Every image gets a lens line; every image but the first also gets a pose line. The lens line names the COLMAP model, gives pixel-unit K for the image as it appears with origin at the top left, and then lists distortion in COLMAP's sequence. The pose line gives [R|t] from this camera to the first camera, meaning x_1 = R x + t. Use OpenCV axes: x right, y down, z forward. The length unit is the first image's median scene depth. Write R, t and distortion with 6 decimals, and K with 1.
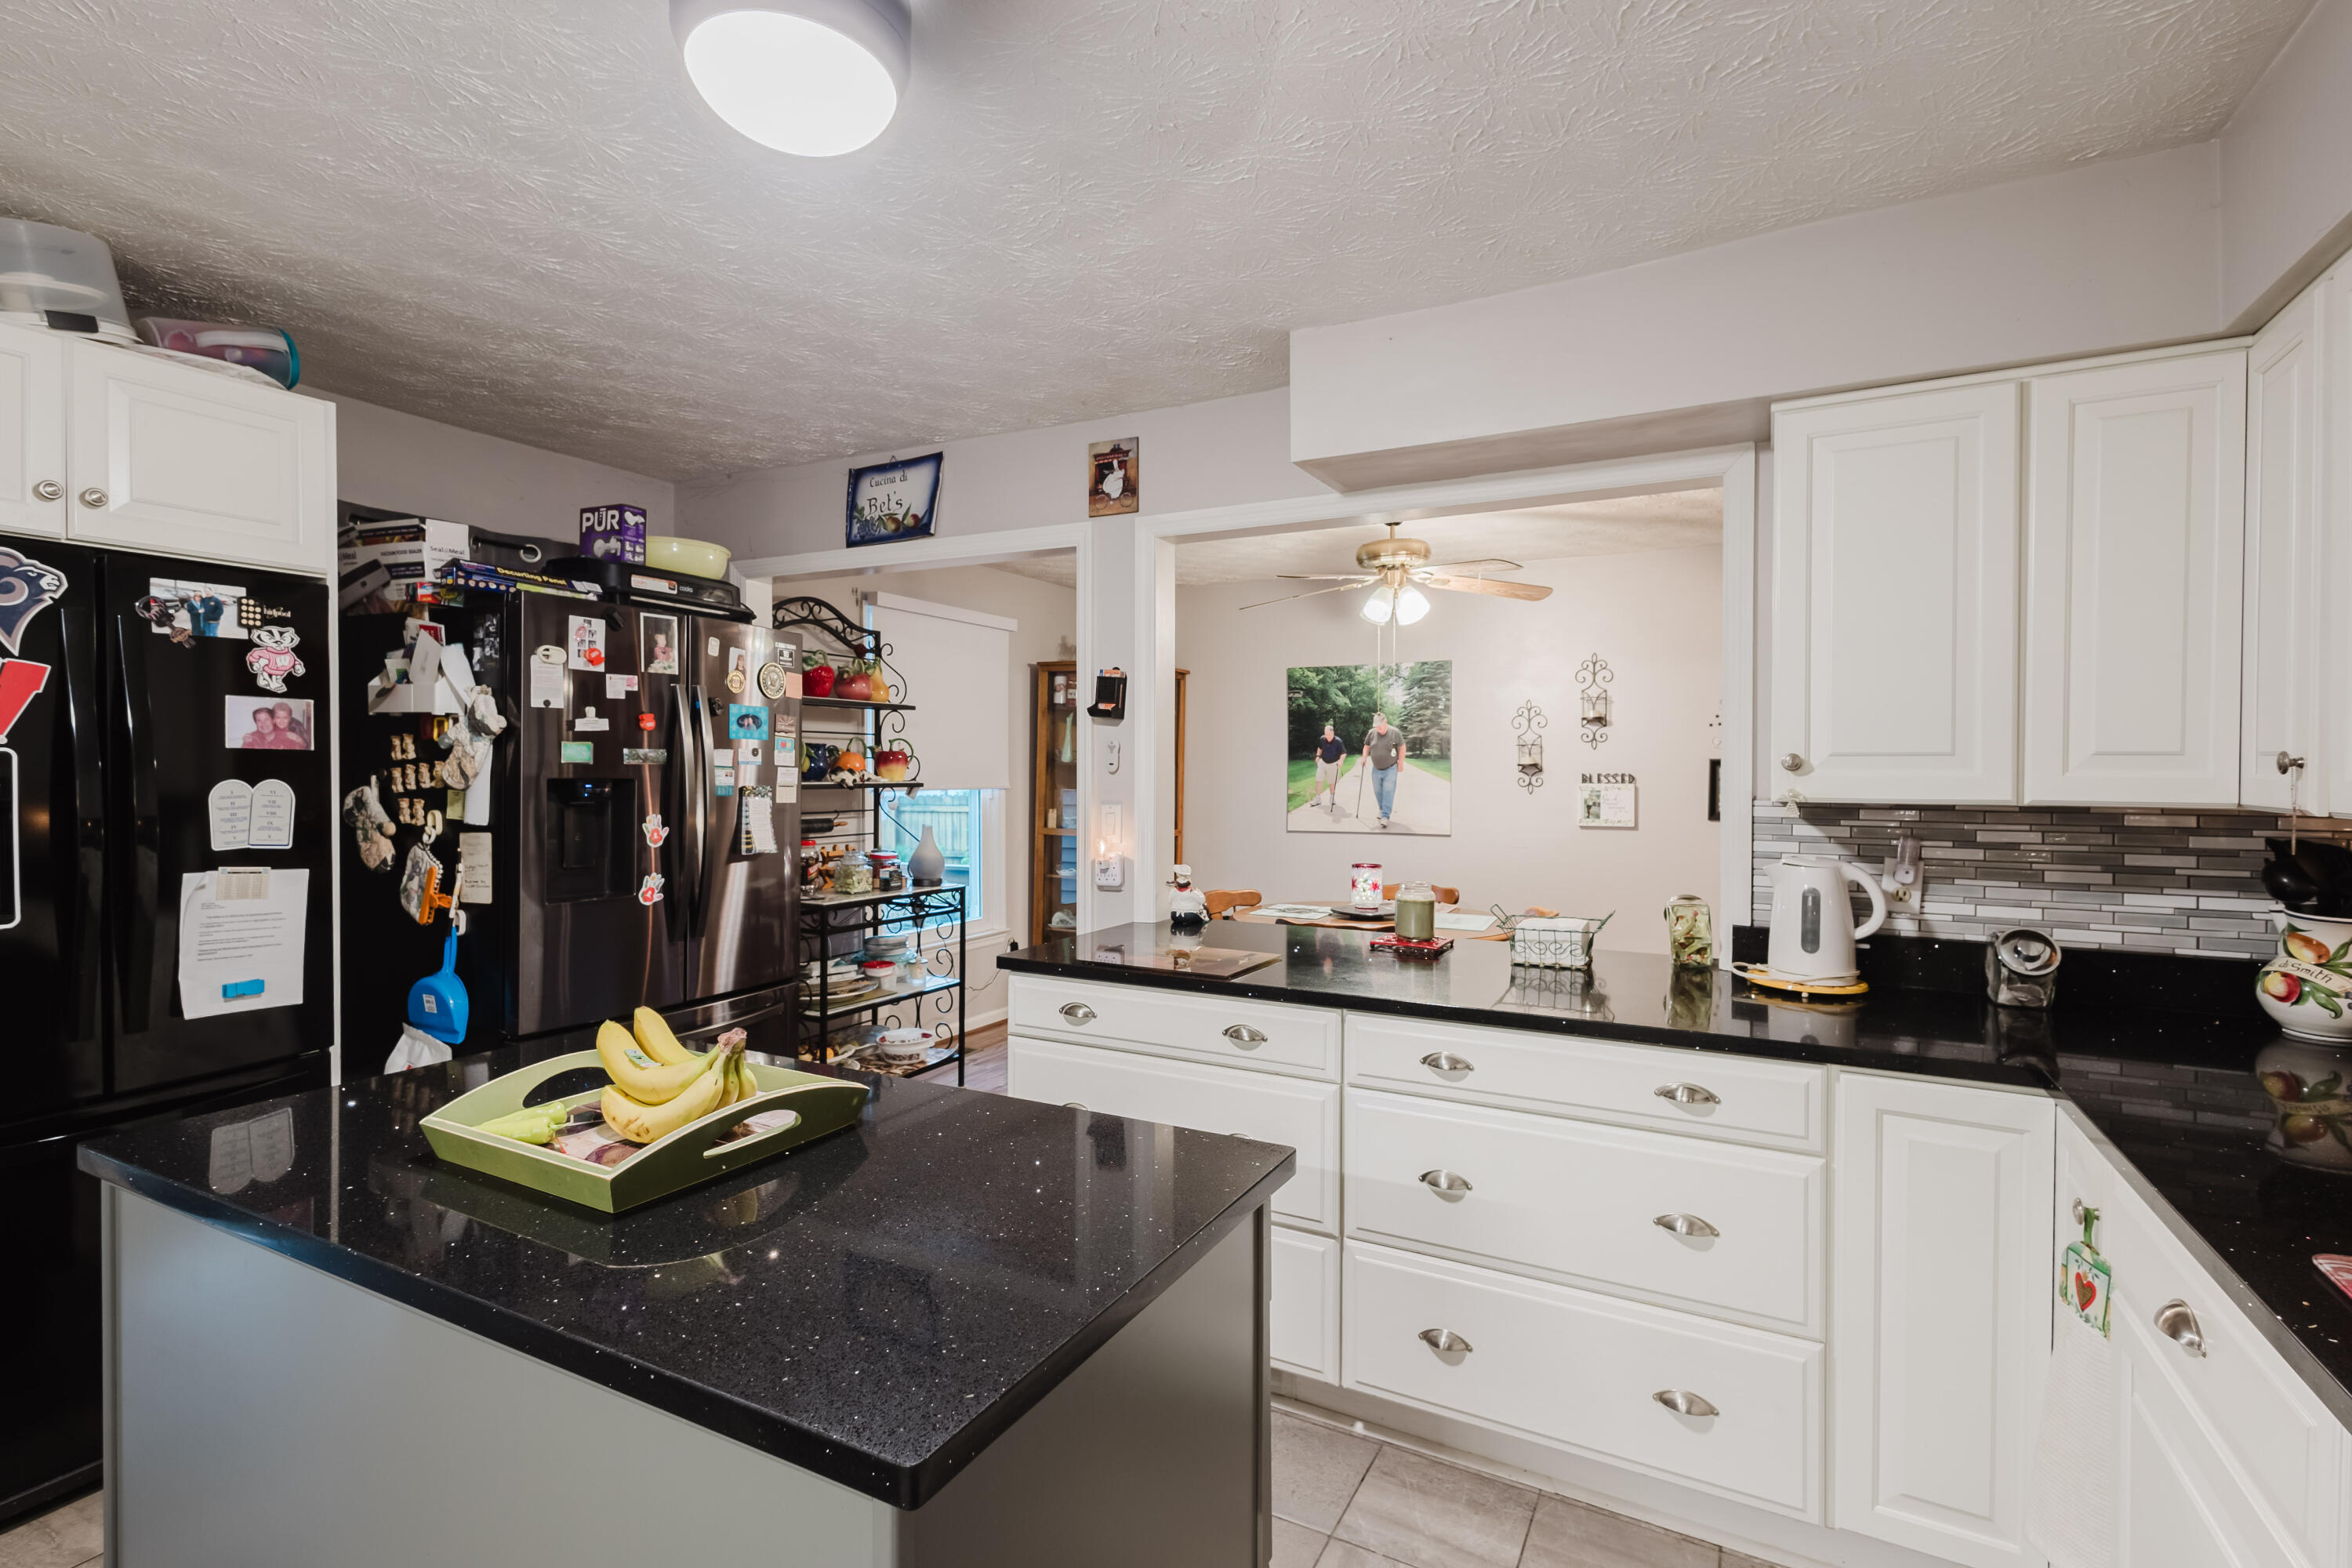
lens RADIAL K [[1083.9, 0, 1175.4], [0, 1083.9, 778.6], [0, 0, 1]] dist [0.012601, -0.002747]
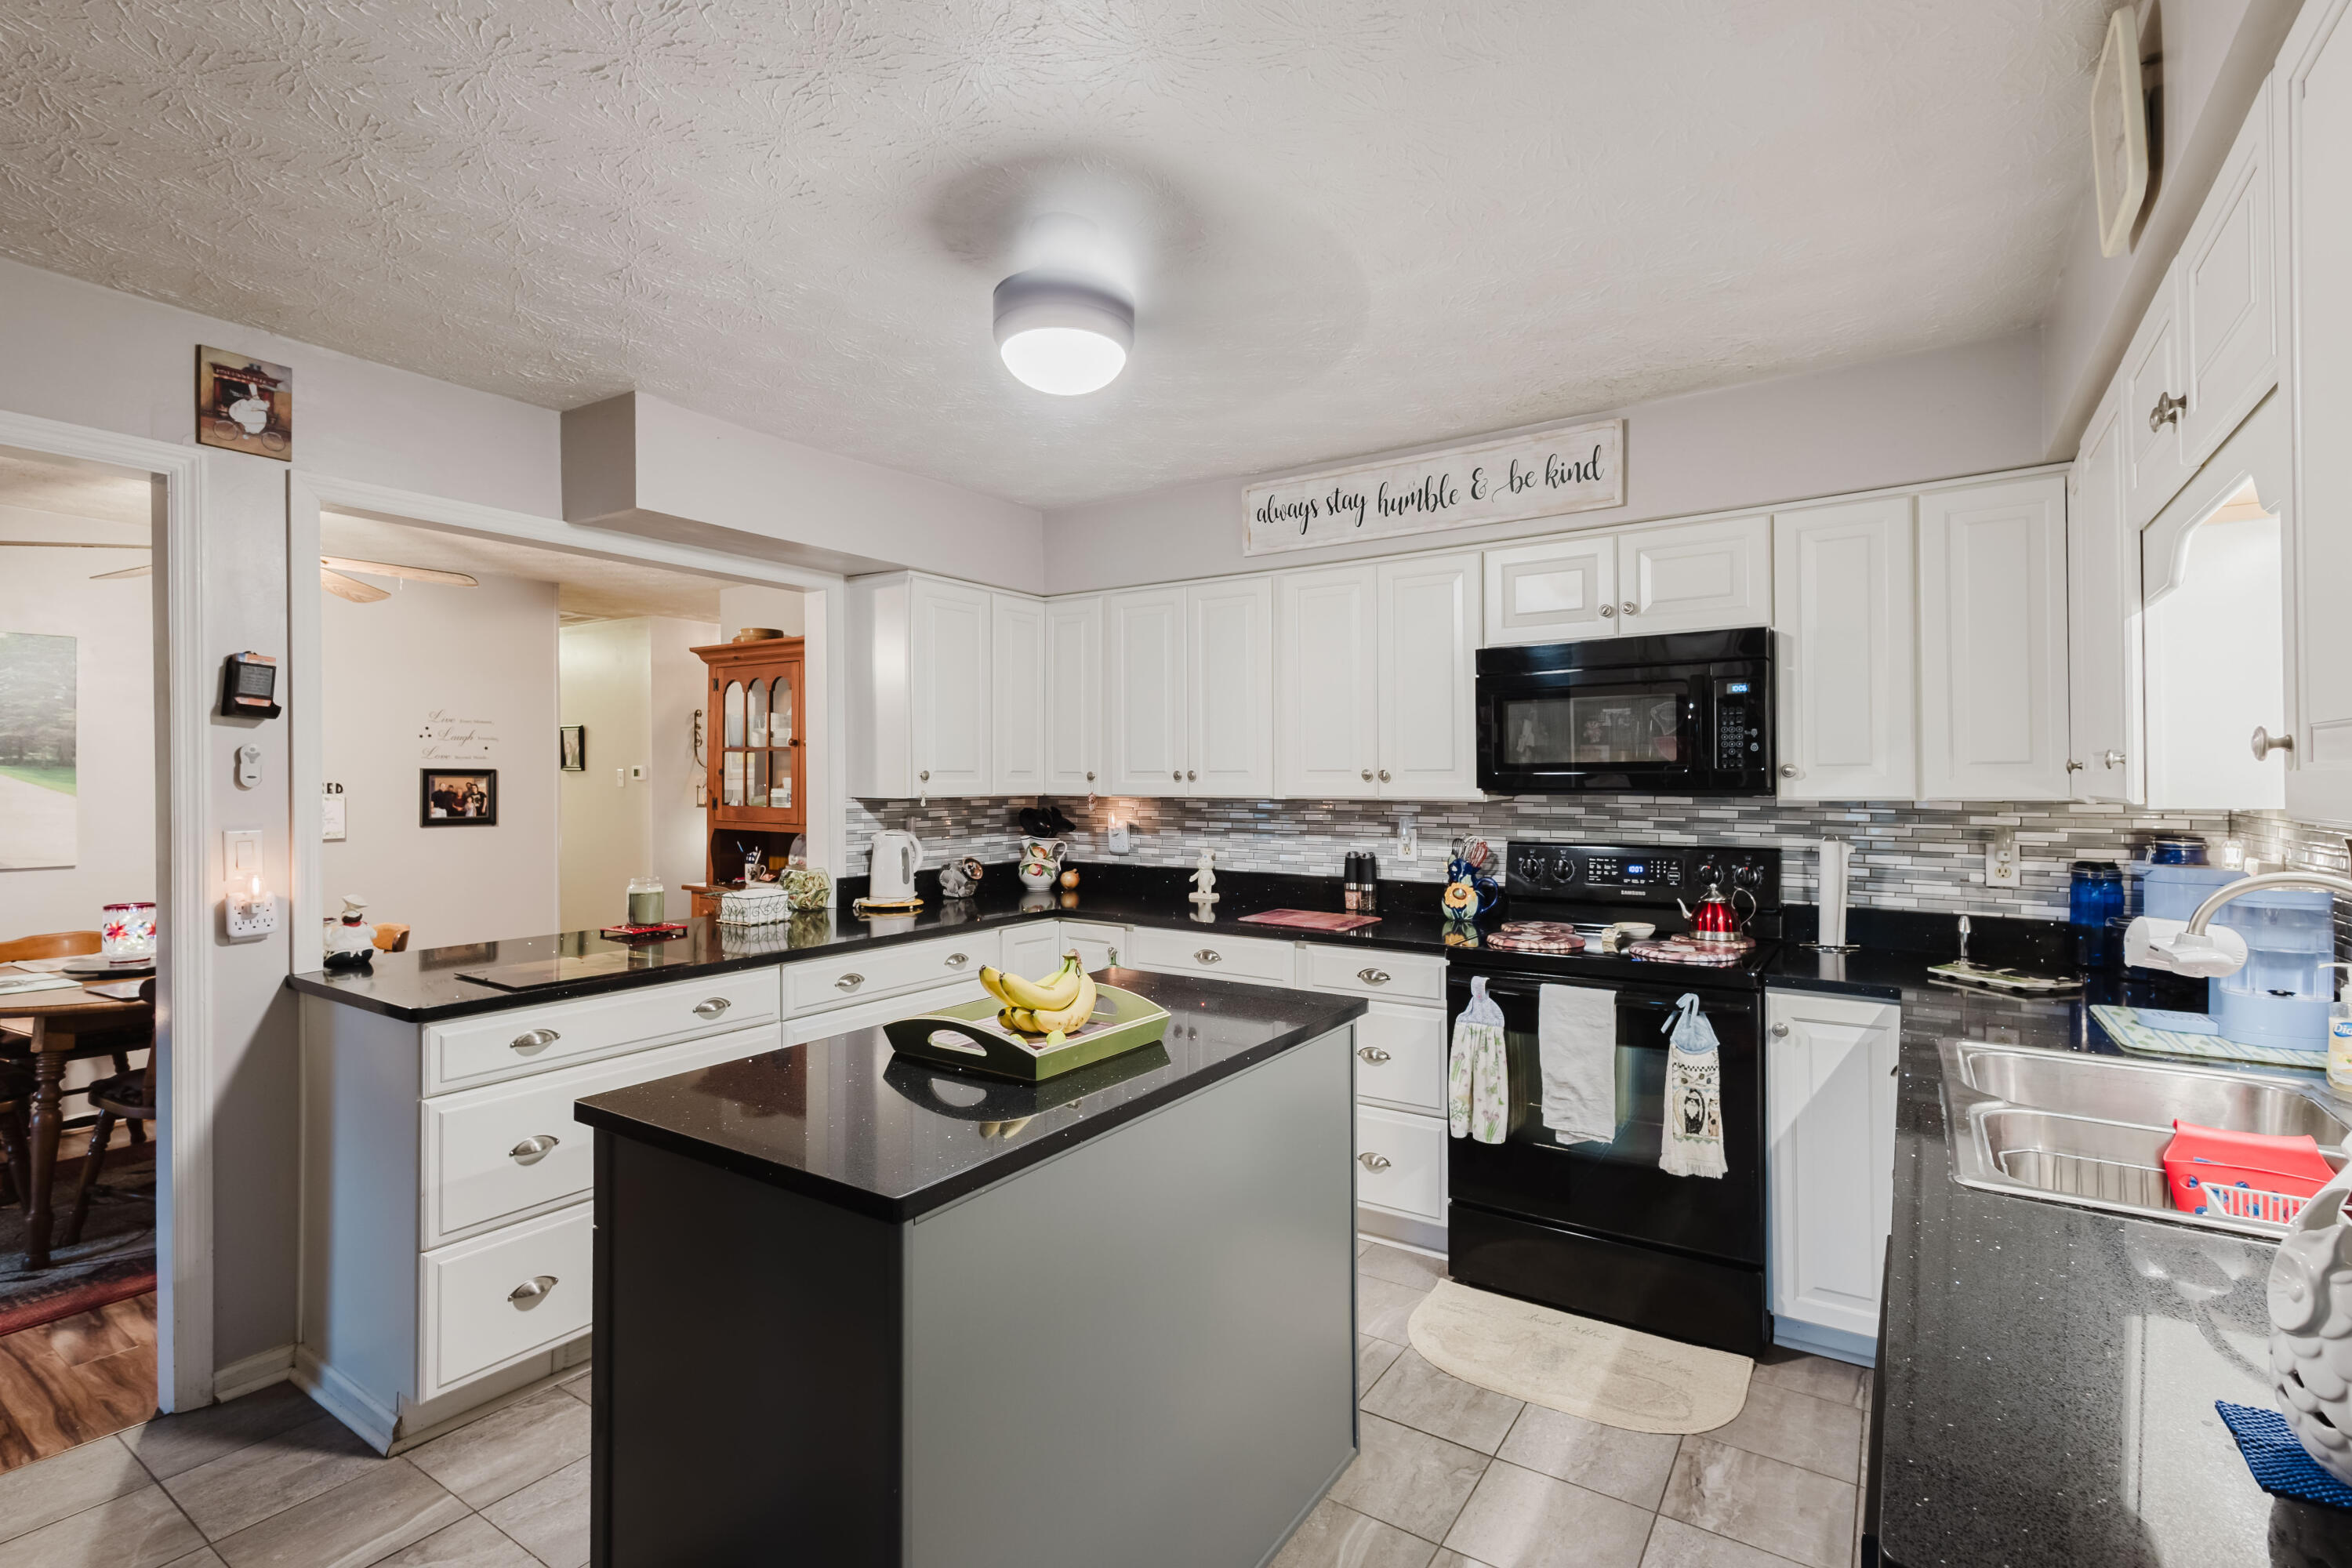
lens RADIAL K [[1083.9, 0, 1175.4], [0, 1083.9, 778.6], [0, 0, 1]] dist [0.012601, -0.002747]
pose [[0.098693, -0.005267, 0.995104, -0.844806], [0.009669, 0.999944, 0.004334, -0.009849], [-0.995071, 0.009194, 0.098739, 0.296753]]
